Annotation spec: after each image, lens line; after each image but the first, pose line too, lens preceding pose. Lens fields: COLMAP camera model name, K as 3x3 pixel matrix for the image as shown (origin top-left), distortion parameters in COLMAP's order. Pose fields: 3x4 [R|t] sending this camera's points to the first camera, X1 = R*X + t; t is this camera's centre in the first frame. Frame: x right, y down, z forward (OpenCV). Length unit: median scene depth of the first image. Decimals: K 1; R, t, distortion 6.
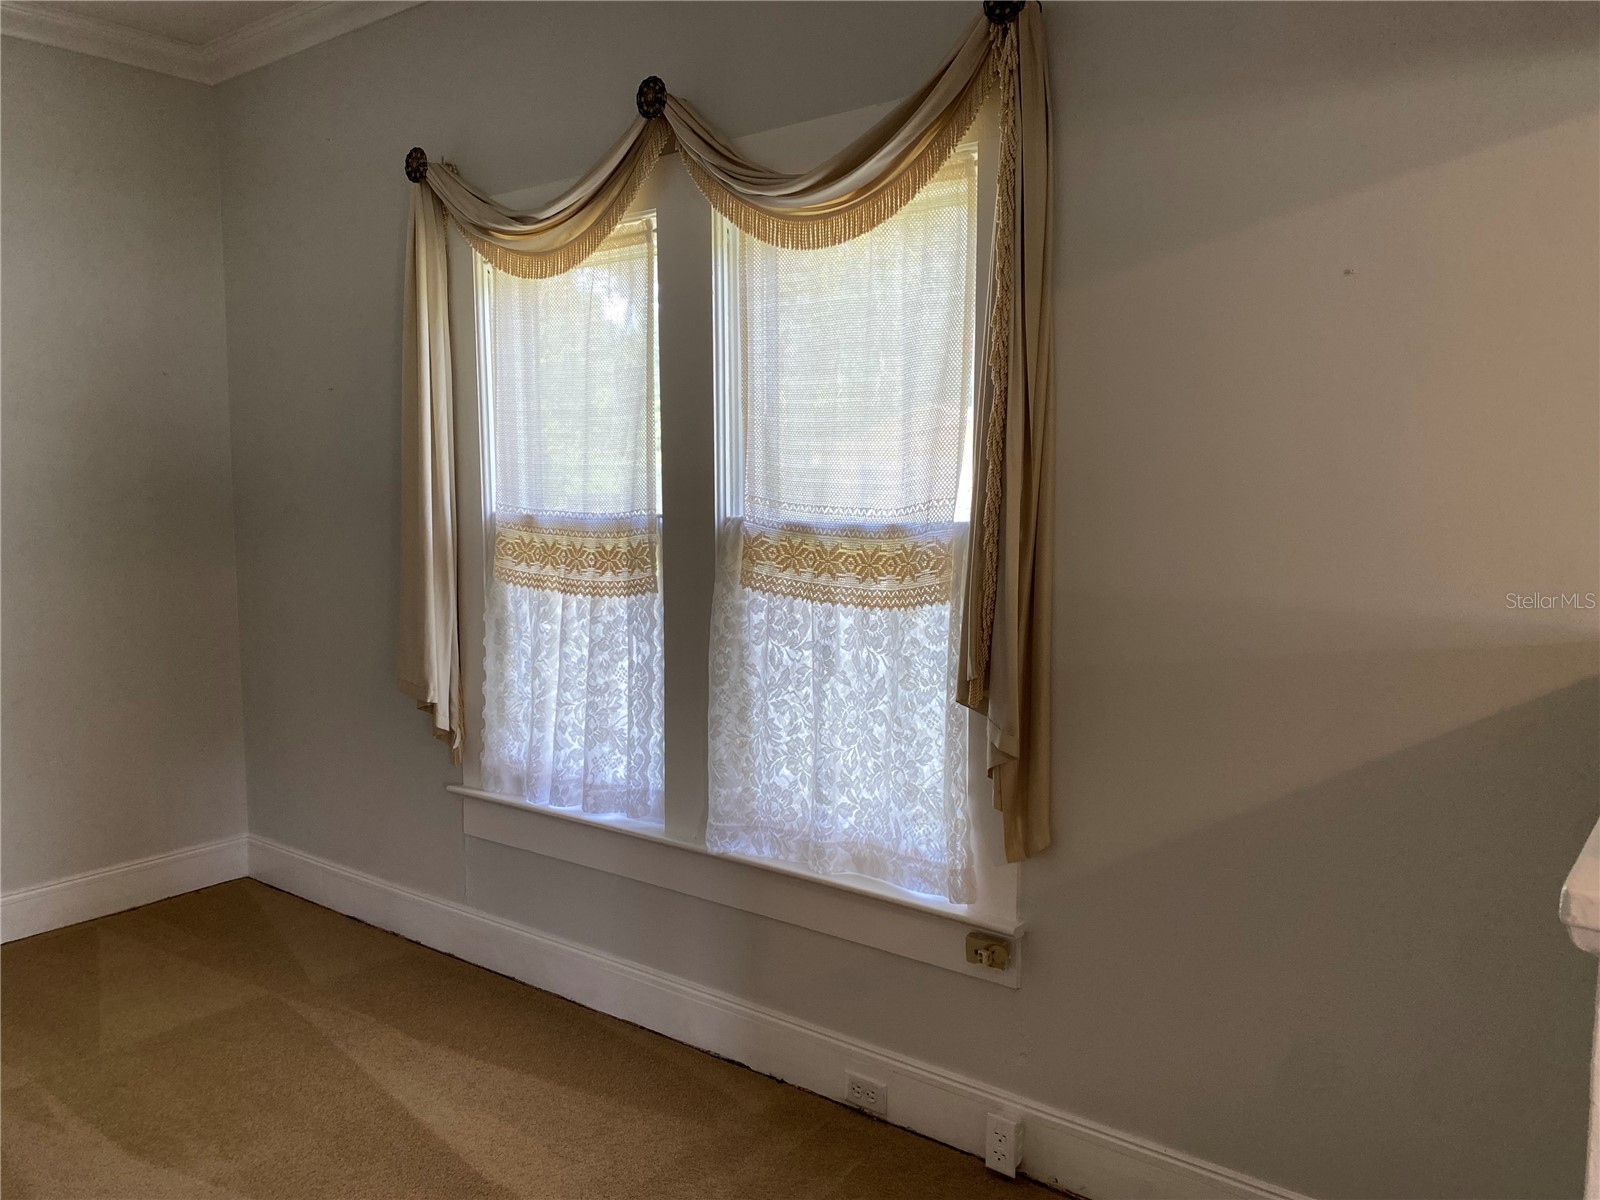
lens RADIAL K [[1198.5, 0, 798.8], [0, 1198.5, 605.1], [0, 0, 1]] dist [0.107113, -0.145613]
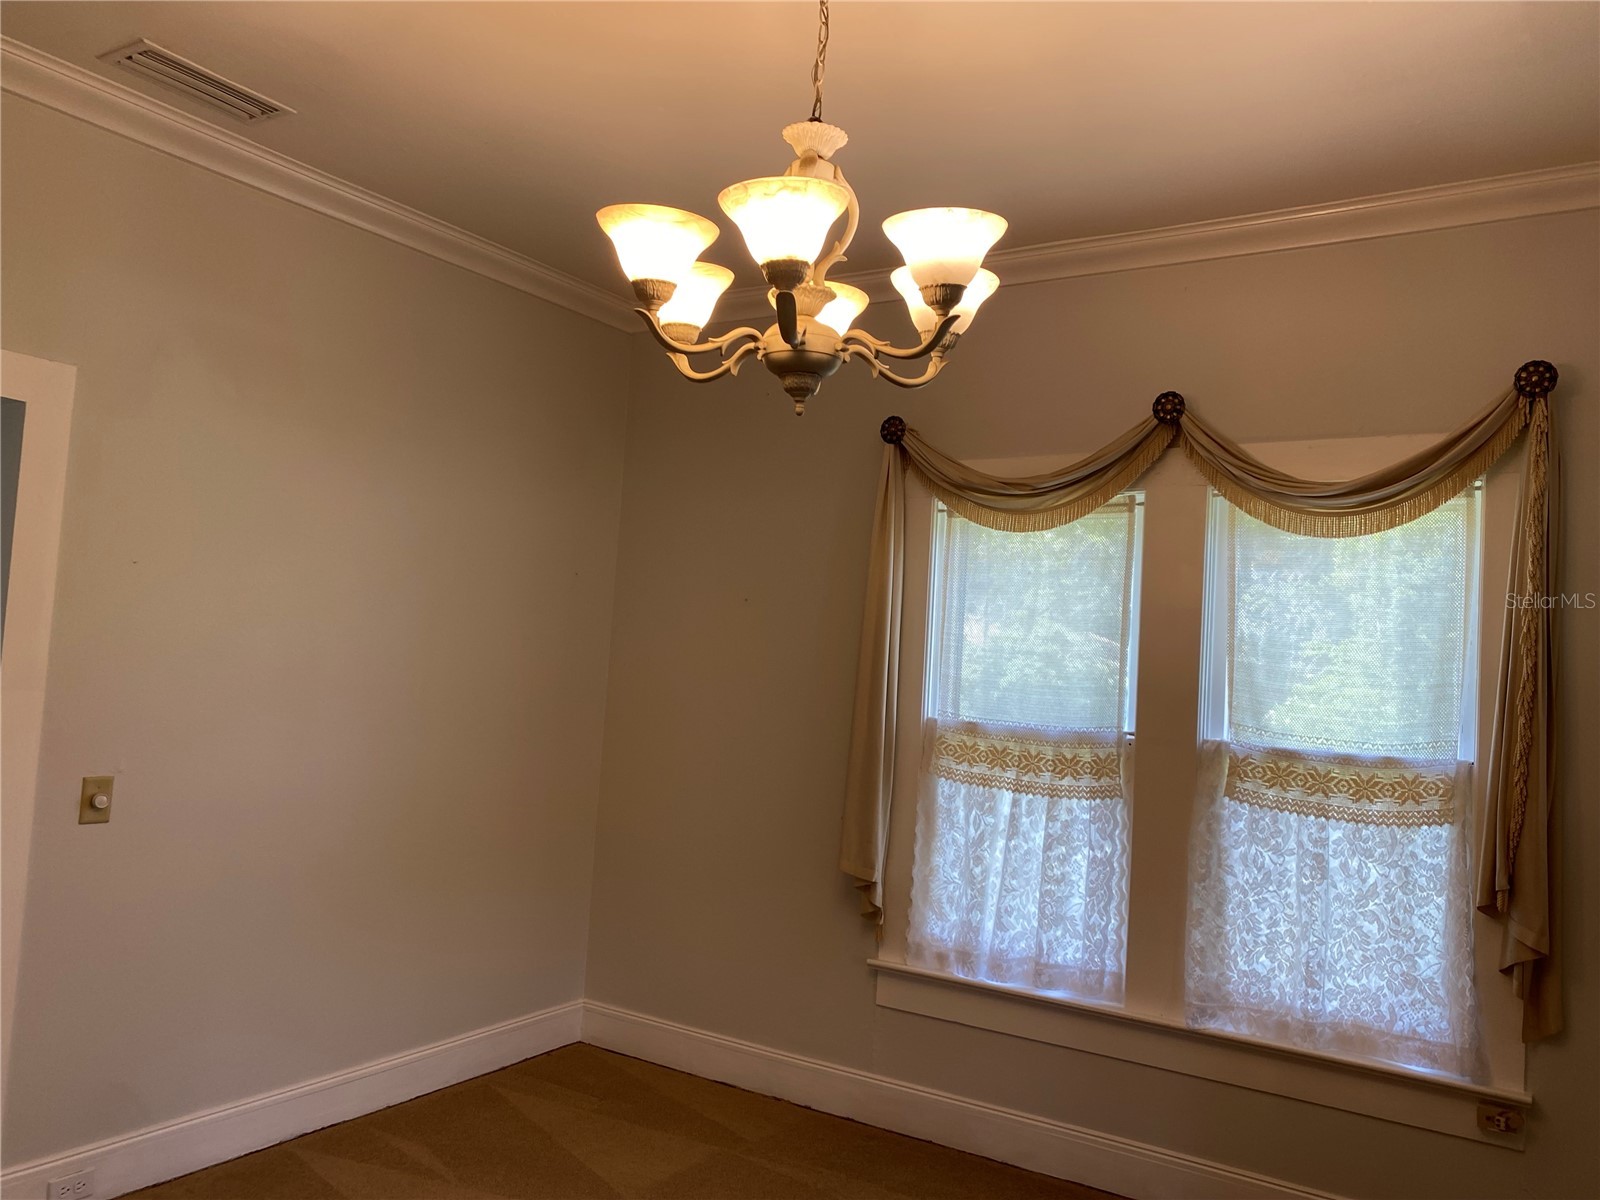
lens RADIAL K [[1236.6, 0, 792.8], [0, 1236.6, 595.8], [0, 0, 1]] dist [0.006964, -0.004225]
pose [[0.994066, 0.064326, 0.087723, -0.554899], [-0.050489, 0.987134, -0.151718, -0.005765], [-0.096354, 0.146388, 0.984523, -0.189181]]
